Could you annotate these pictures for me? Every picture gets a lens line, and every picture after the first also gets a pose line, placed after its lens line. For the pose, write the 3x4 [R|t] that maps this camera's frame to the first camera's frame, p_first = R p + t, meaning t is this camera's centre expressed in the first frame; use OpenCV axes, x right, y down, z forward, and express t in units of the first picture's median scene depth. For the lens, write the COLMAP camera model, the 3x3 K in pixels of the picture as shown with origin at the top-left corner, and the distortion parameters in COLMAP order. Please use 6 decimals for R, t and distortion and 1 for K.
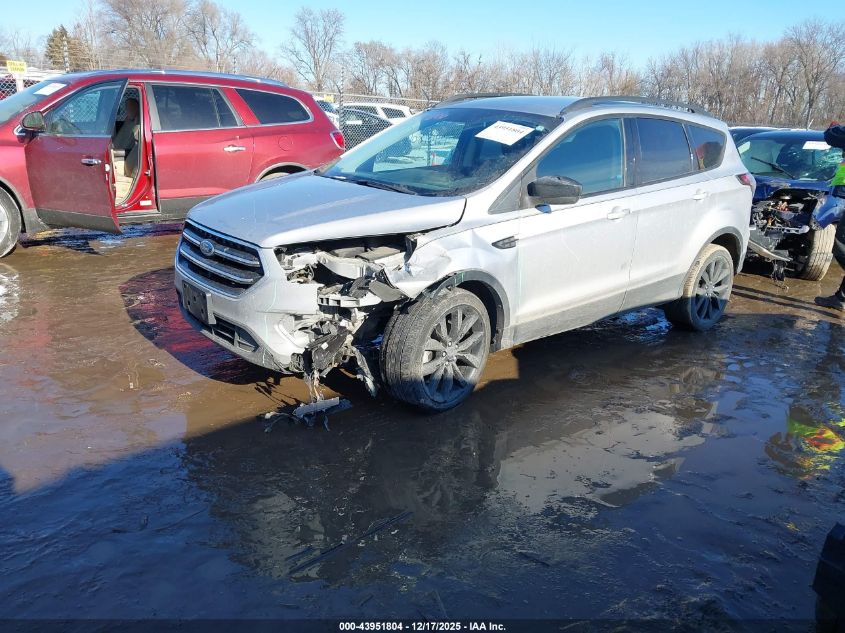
lens RADIAL K [[693.4, 0, 422.5], [0, 693.4, 316.5], [0, 0, 1]] dist [0.008334, 0.008780]
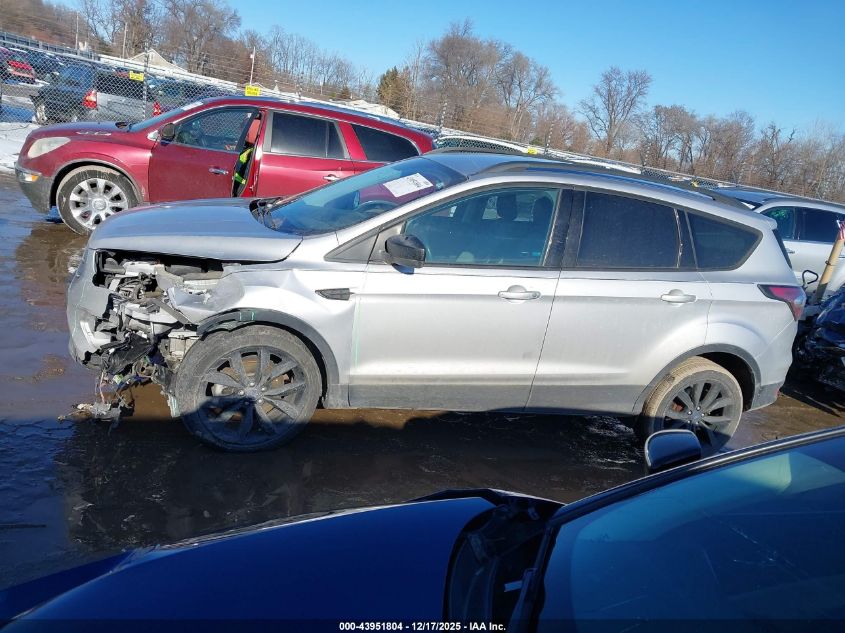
lens RADIAL K [[693.4, 0, 422.5], [0, 693.4, 316.5], [0, 0, 1]] dist [0.008334, 0.008780]
pose [[0.902044, 0.210443, -0.376869, 0.044398], [-0.236735, 0.971271, -0.024272, -0.006153], [0.360934, 0.111113, 0.925948, 0.013336]]
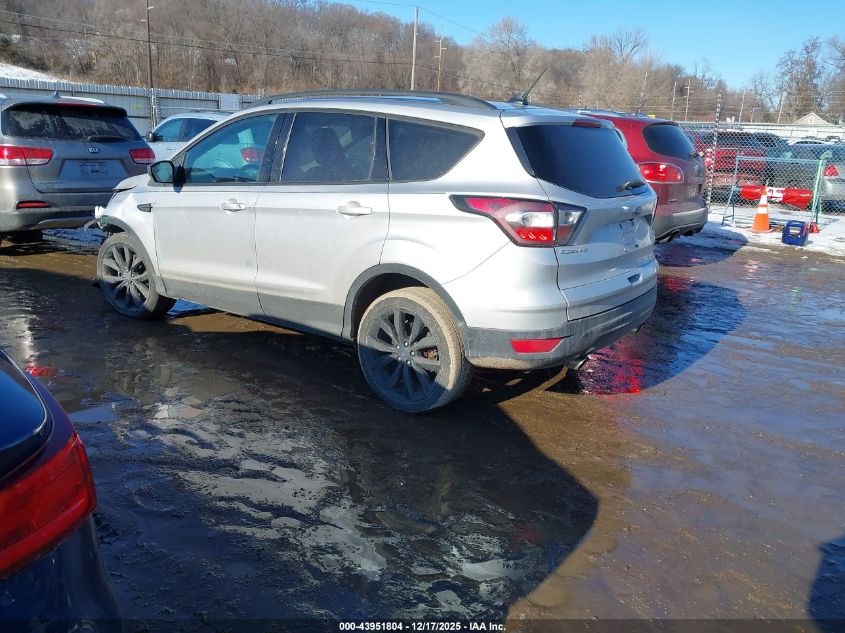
lens RADIAL K [[693.4, 0, 422.5], [0, 693.4, 316.5], [0, 0, 1]] dist [0.008334, 0.008780]
pose [[0.241566, 0.213563, -0.946592, 0.116913], [-0.304516, 0.942889, 0.135017, -0.018937], [0.921366, 0.255637, 0.292804, 0.087565]]
